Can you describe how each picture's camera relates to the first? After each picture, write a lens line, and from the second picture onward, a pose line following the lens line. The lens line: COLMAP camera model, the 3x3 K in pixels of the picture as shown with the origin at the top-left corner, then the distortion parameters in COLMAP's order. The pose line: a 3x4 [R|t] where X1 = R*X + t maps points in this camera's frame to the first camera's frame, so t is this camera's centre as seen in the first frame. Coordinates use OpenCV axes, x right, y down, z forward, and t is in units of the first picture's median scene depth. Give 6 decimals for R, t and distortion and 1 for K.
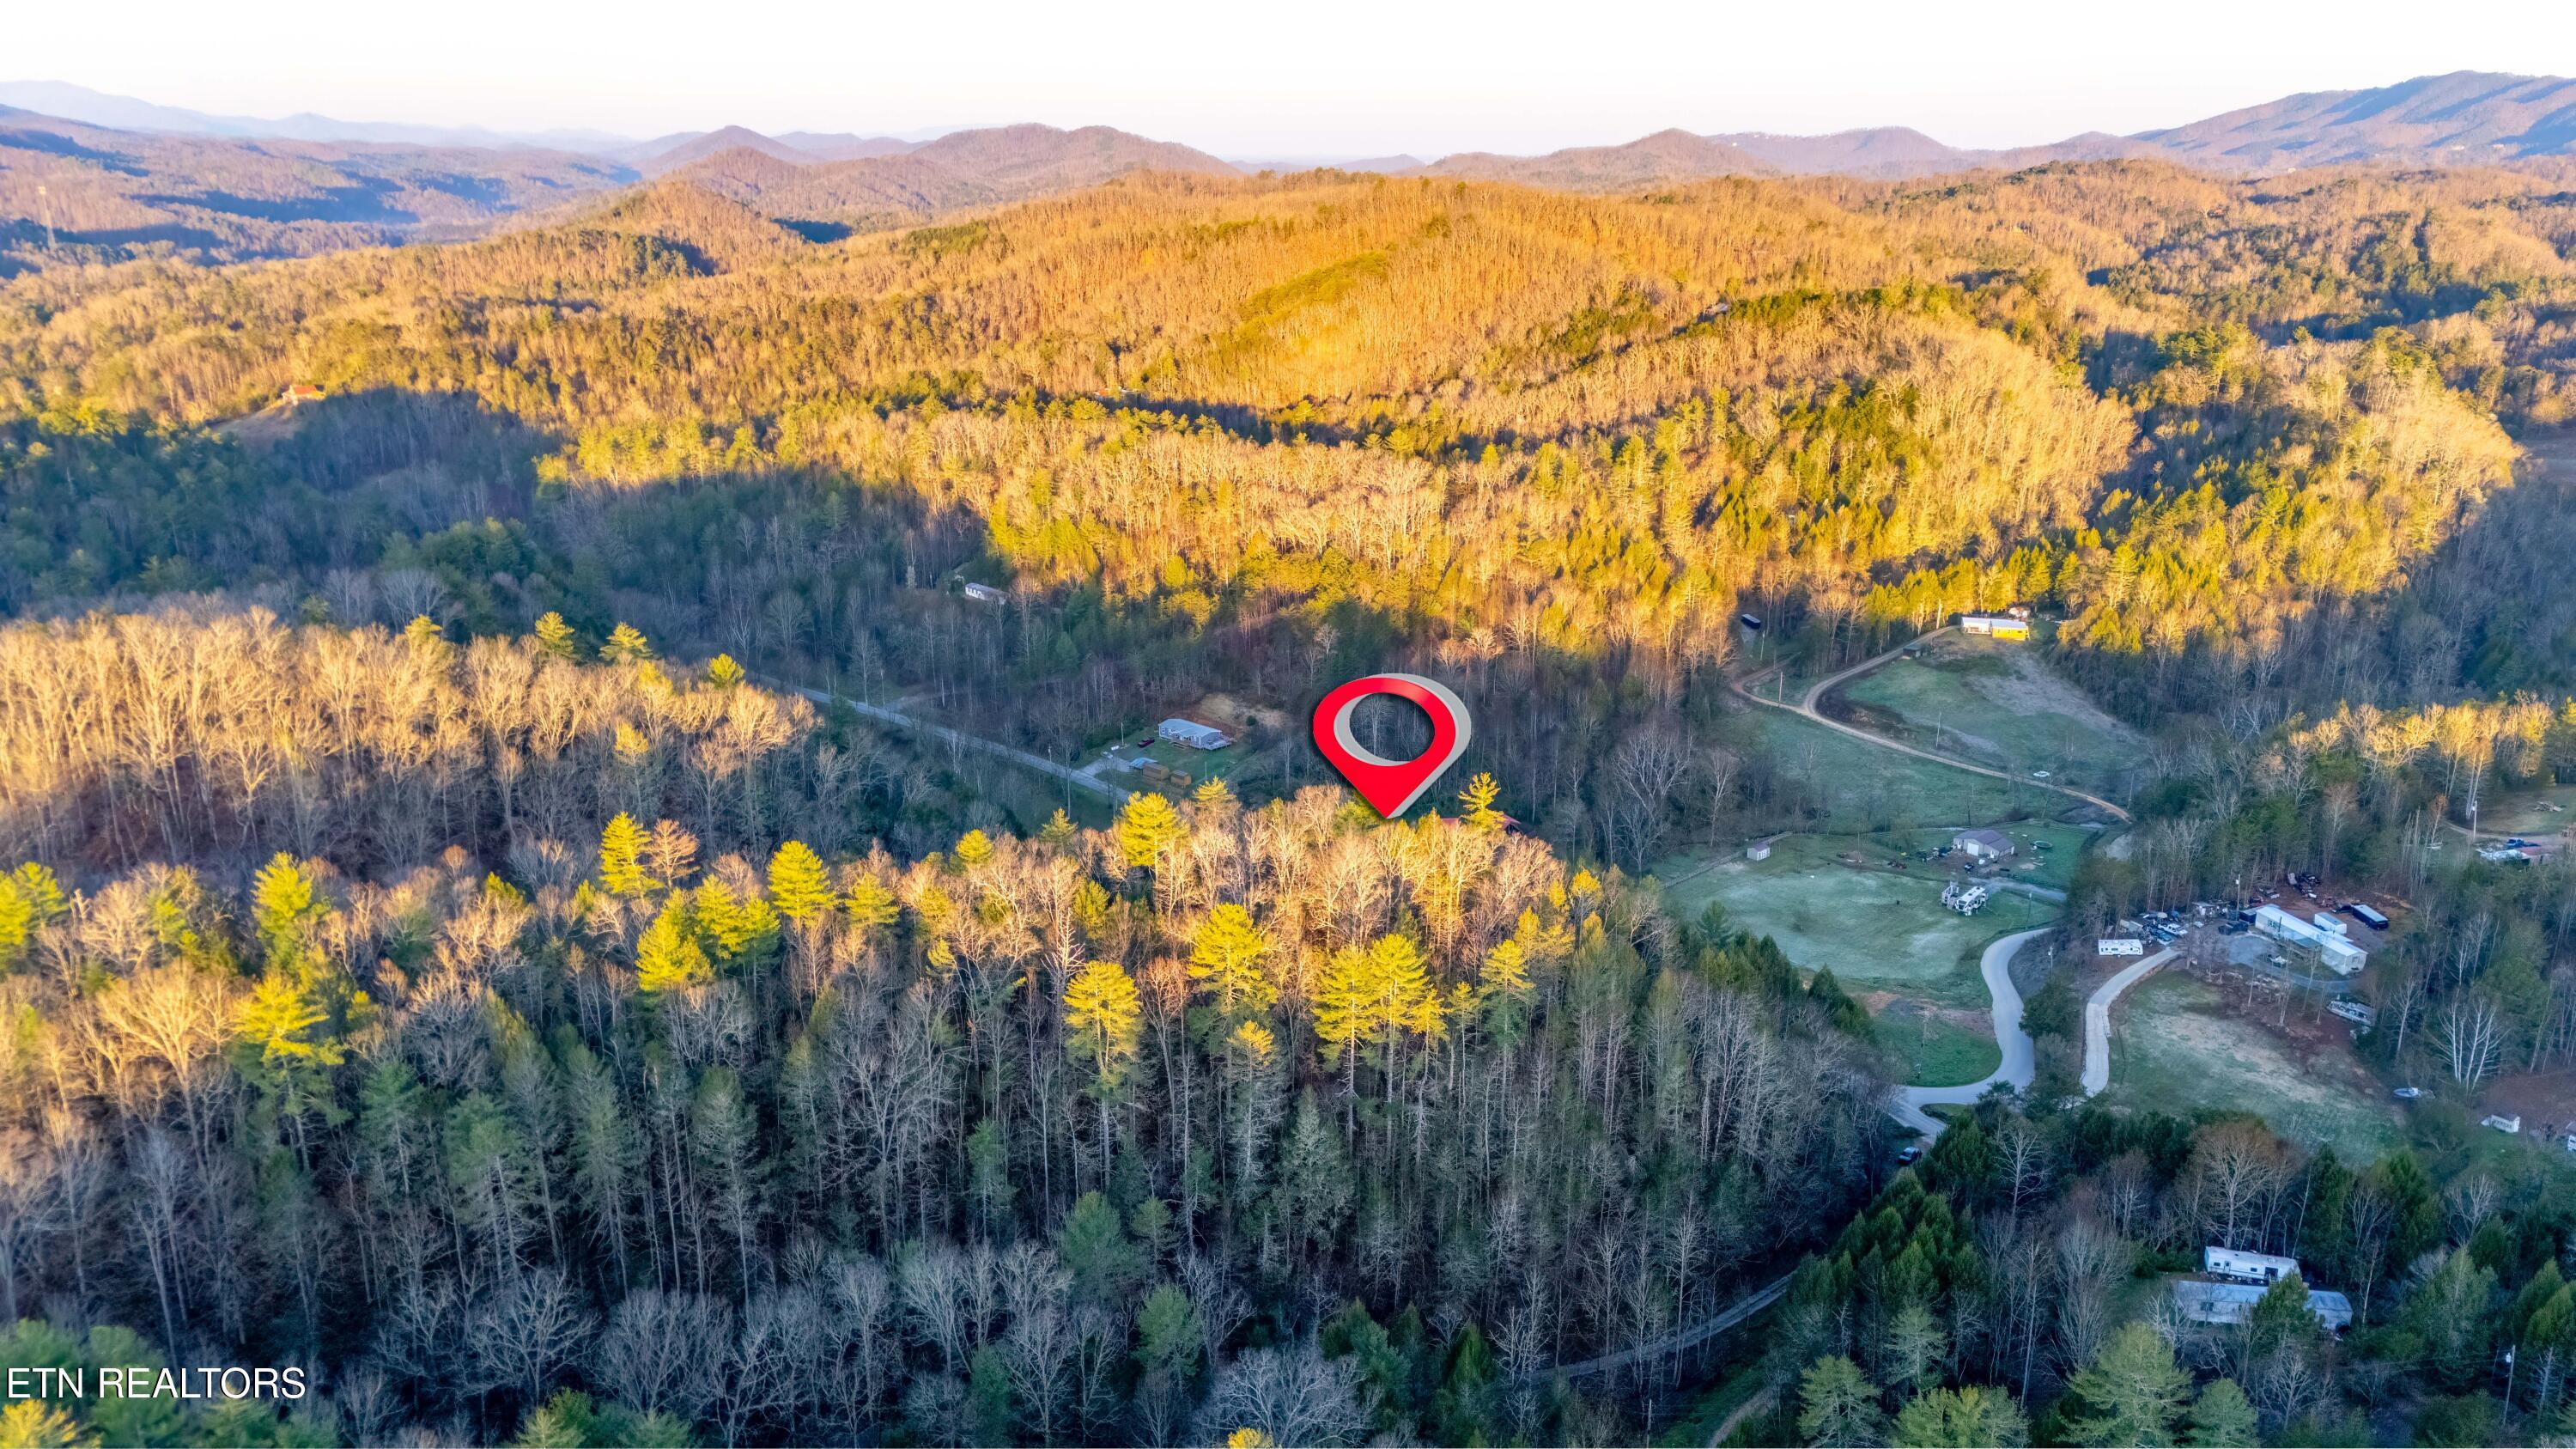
lens RADIAL K [[1891.3, 0, 1295.5], [0, 1891.3, 727.4], [0, 0, 1]] dist [0.084960, -0.081267]
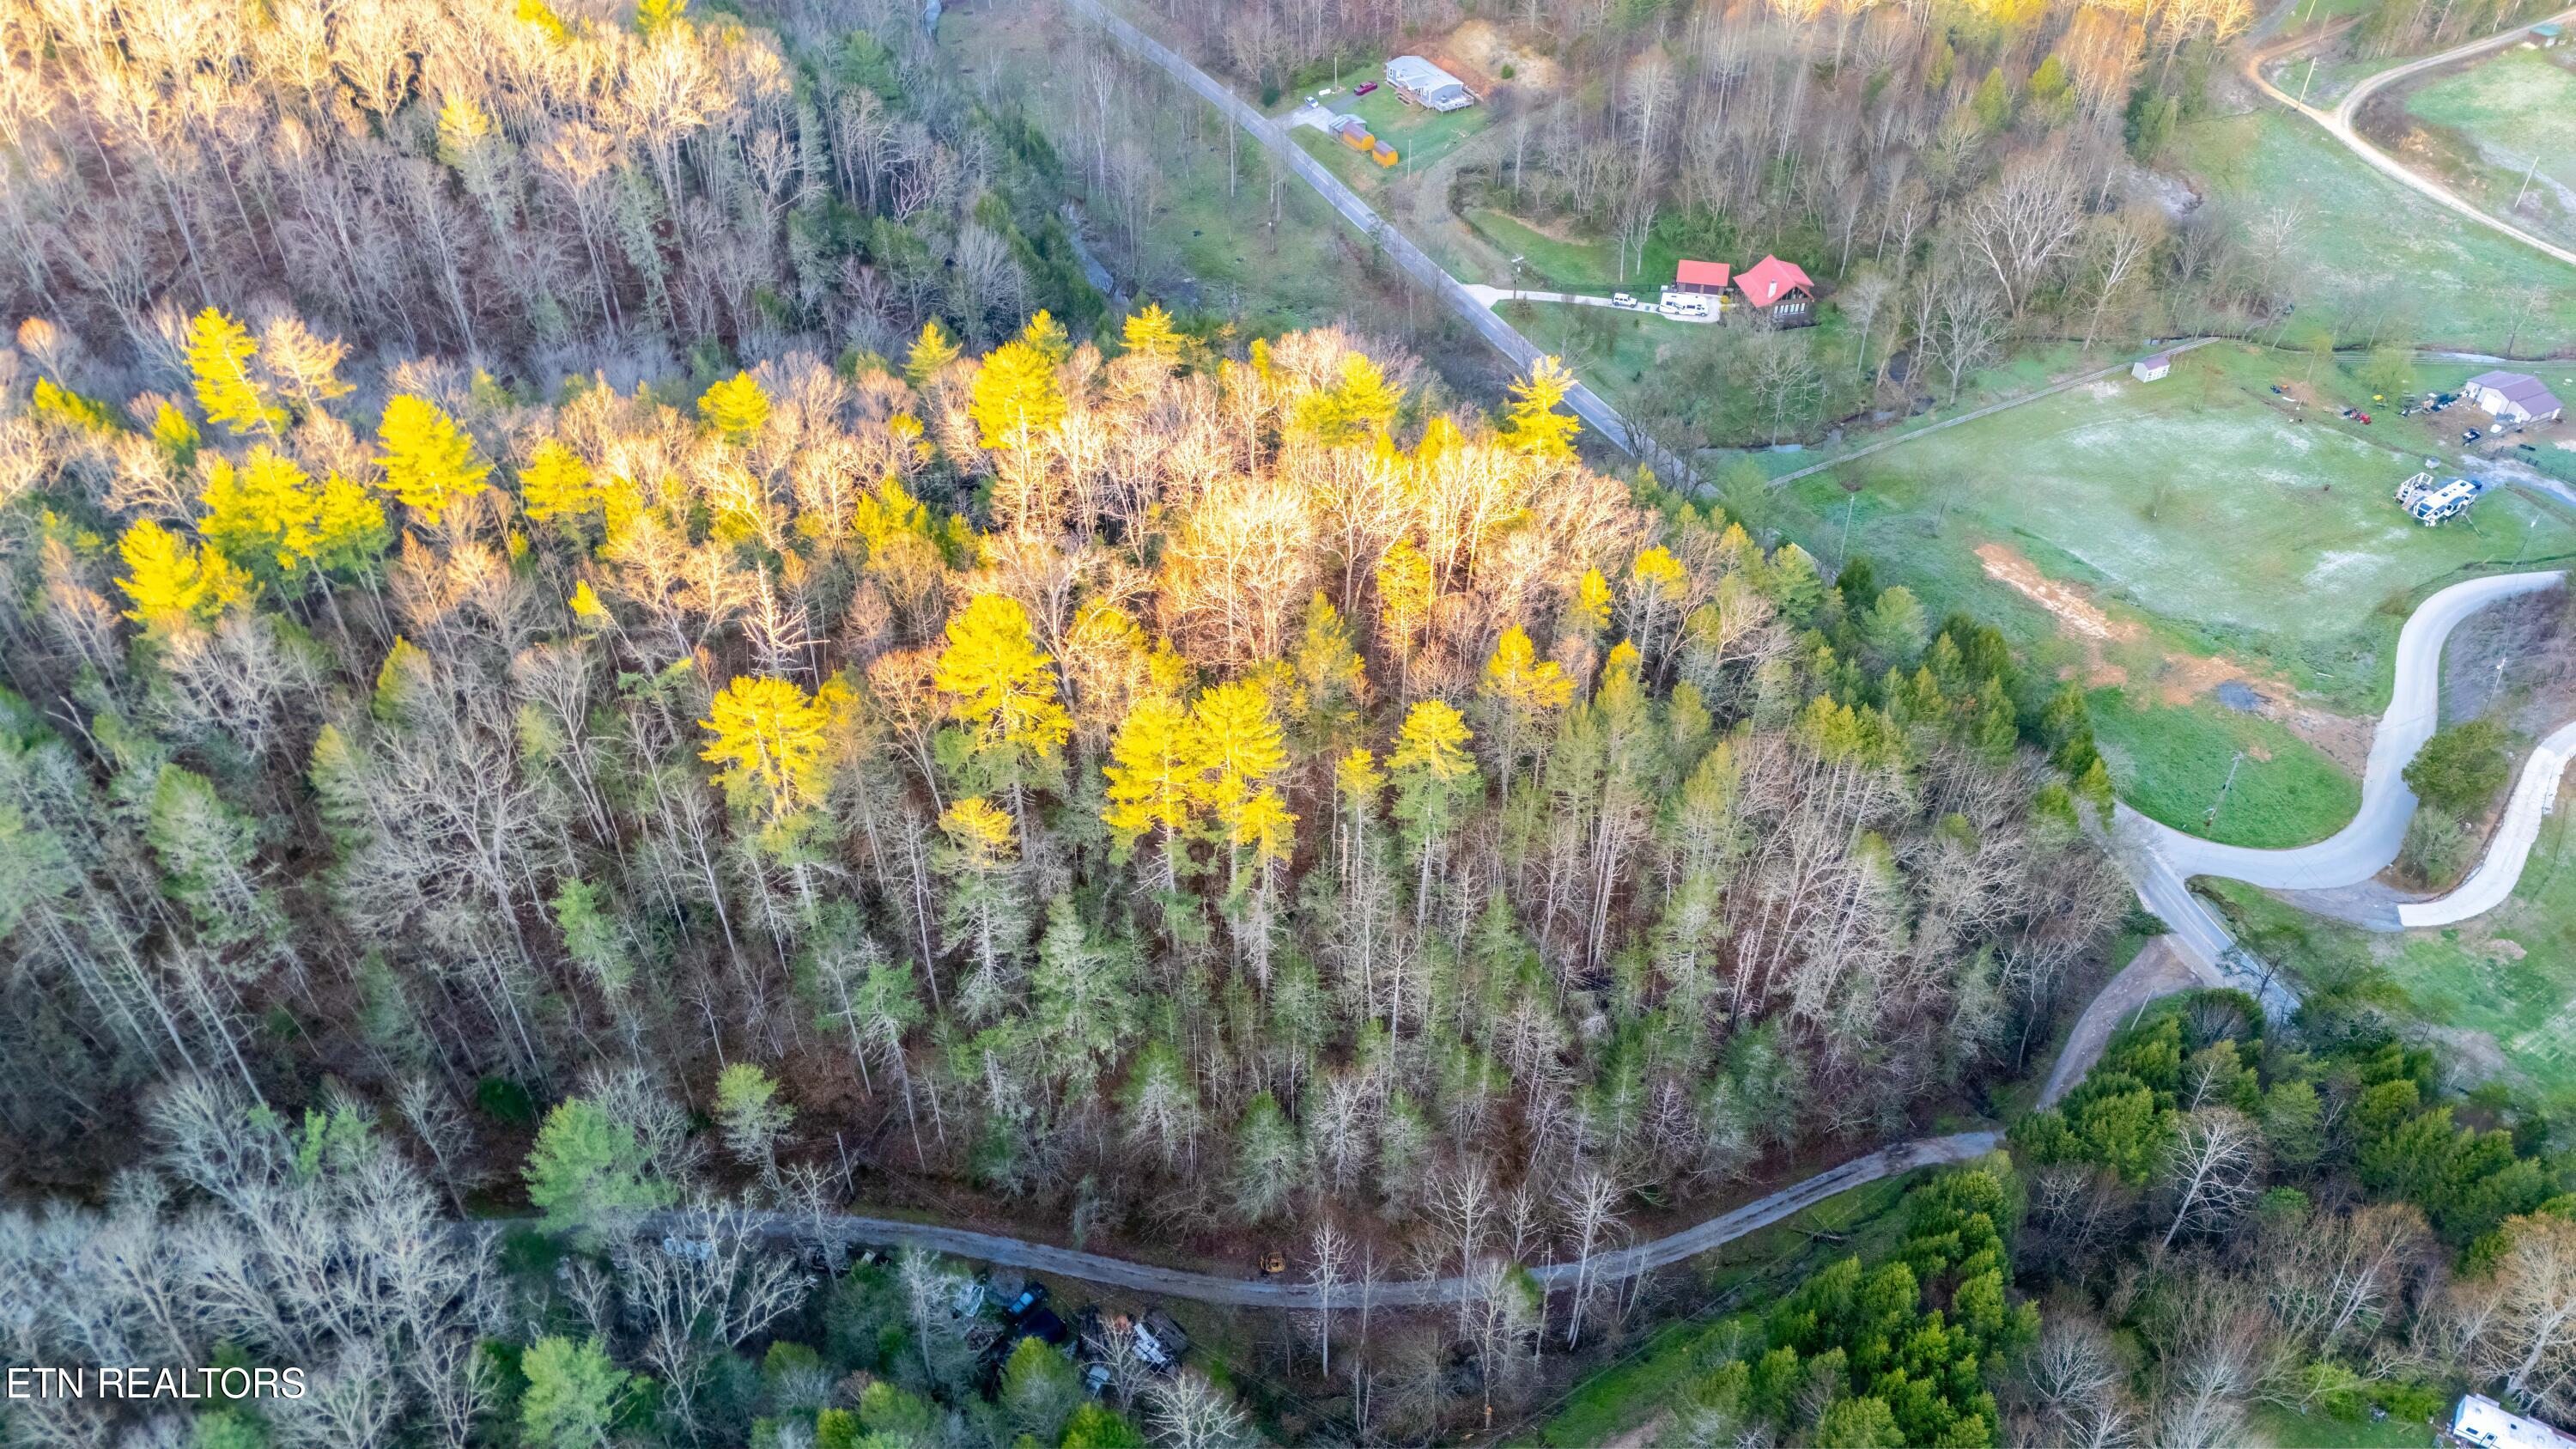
lens RADIAL K [[1891.3, 0, 1295.5], [0, 1891.3, 727.4], [0, 0, 1]] dist [0.084960, -0.081267]
pose [[0.960458, 0.180329, -0.212137, 0.117369], [-0.081204, 0.910220, 0.406085, -0.076879], [0.266320, -0.372801, 0.888872, 0.245009]]
